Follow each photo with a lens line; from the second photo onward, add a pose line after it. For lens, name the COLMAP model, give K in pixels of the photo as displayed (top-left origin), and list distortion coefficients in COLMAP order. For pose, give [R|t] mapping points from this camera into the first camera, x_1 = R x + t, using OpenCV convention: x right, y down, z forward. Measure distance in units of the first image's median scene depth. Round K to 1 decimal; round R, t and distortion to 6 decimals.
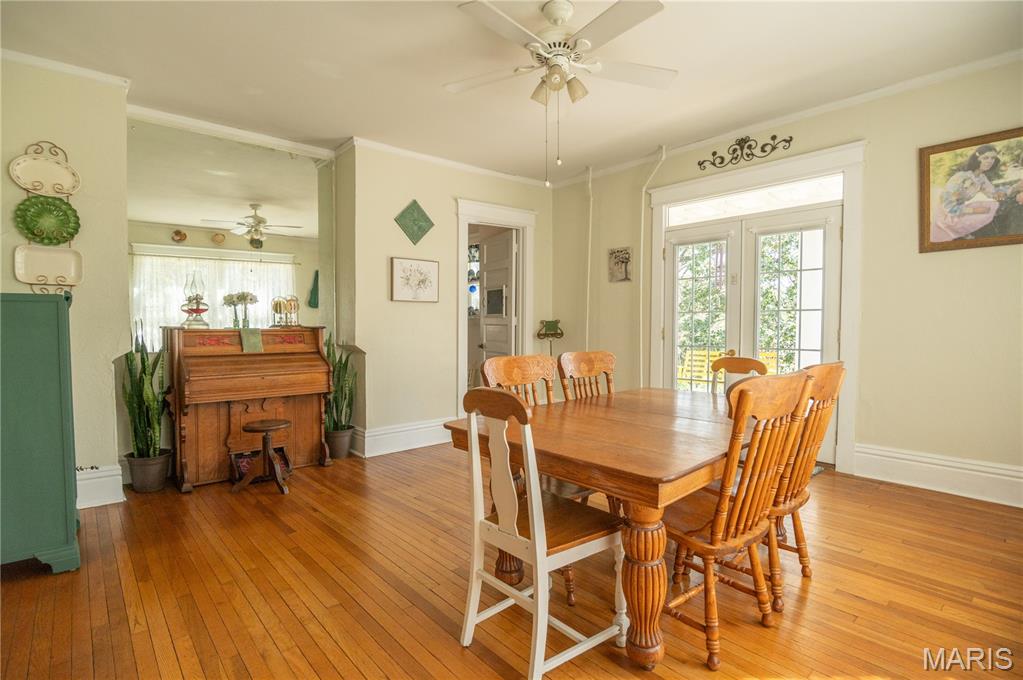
lens RADIAL K [[505.6, 0, 510.4], [0, 505.6, 342.6], [0, 0, 1]] dist [-0.015196, -0.000214]
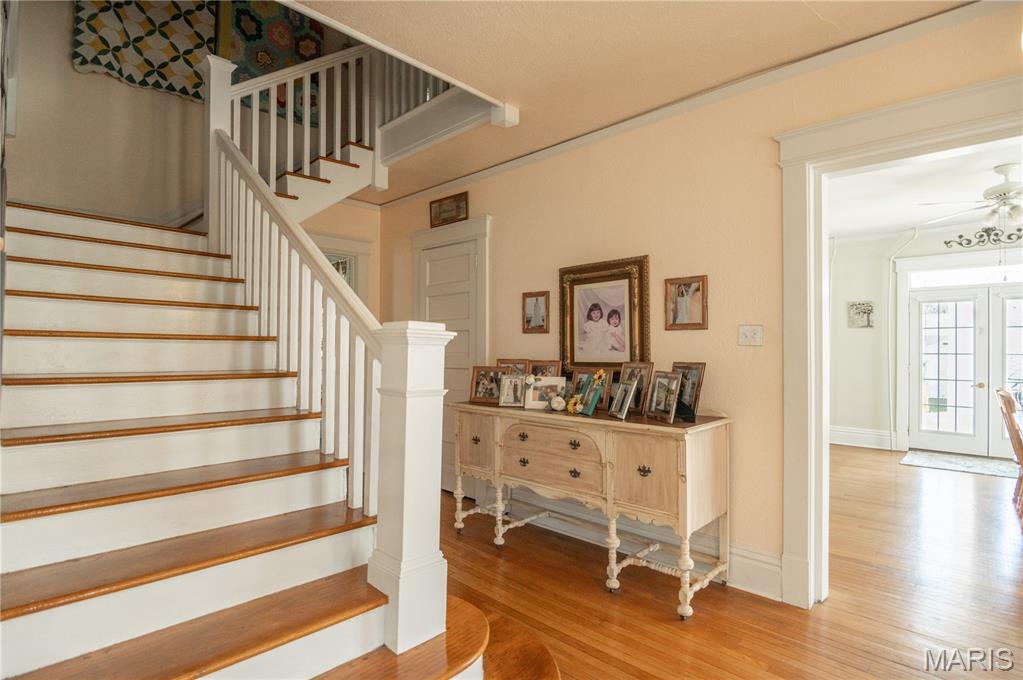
lens RADIAL K [[505.6, 0, 510.4], [0, 505.6, 342.6], [0, 0, 1]] dist [-0.015196, -0.000214]
pose [[0.995531, 0.008761, 0.094024, -0.902467], [-0.004634, 0.999020, -0.044025, -0.027877], [-0.094317, 0.043393, 0.994596, -0.196517]]
